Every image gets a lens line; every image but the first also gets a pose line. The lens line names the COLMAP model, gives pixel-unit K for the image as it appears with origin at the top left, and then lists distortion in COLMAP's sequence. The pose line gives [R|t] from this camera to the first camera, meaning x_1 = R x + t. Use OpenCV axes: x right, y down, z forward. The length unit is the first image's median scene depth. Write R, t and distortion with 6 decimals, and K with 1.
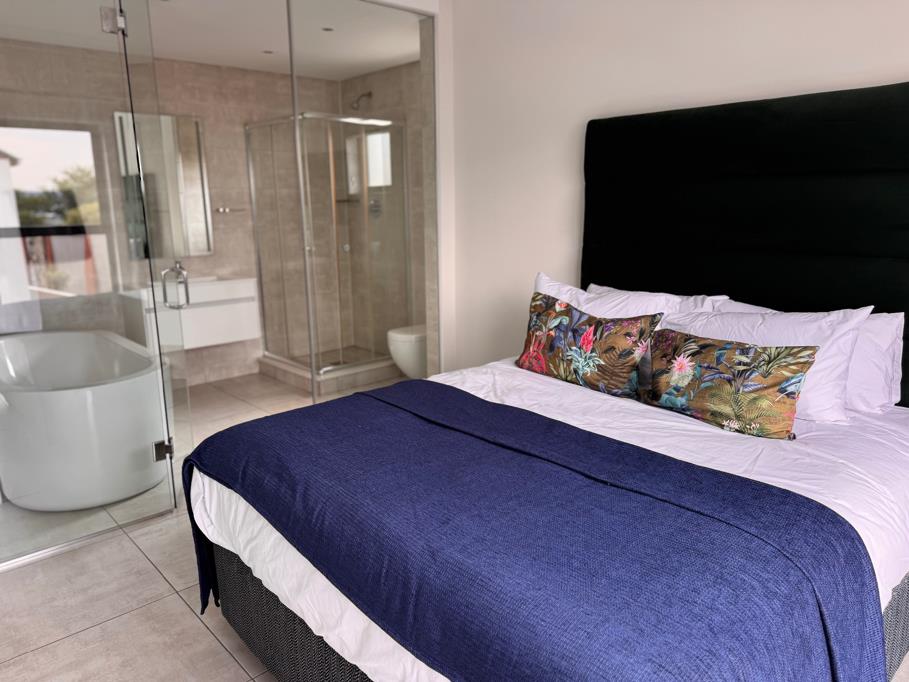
lens RADIAL K [[631.4, 0, 457.4], [0, 631.4, 337.8], [0, 0, 1]] dist [-0.004846, -0.024966]
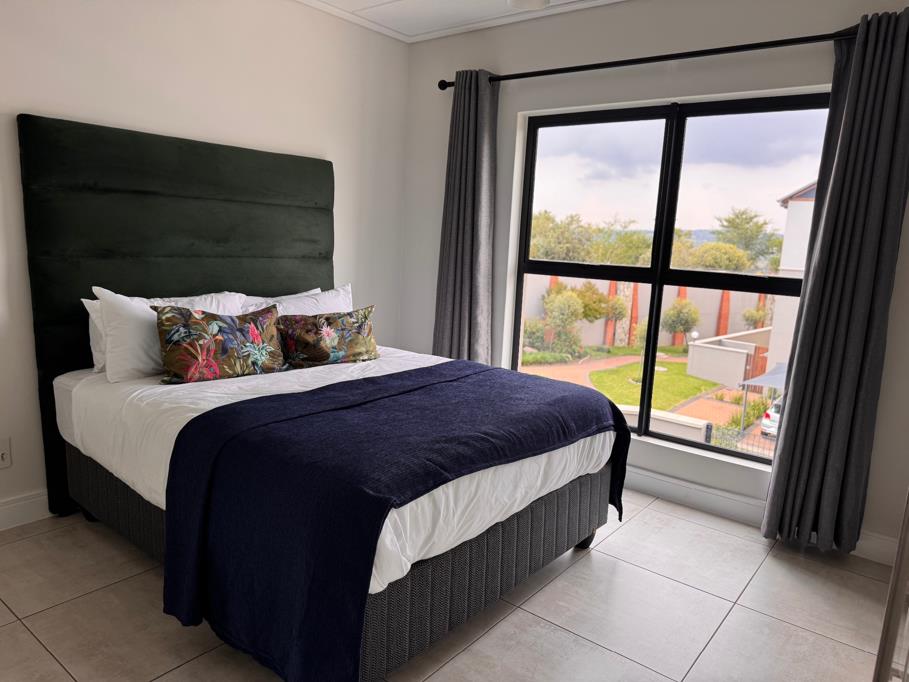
lens RADIAL K [[631.4, 0, 457.1], [0, 631.4, 345.3], [0, 0, 1]] dist [-0.004846, -0.024966]
pose [[-0.165232, -0.154601, 0.974062, -0.991899], [0.162403, 0.969890, 0.181488, -0.127873], [-0.972792, 0.188178, -0.135149, 0.785915]]
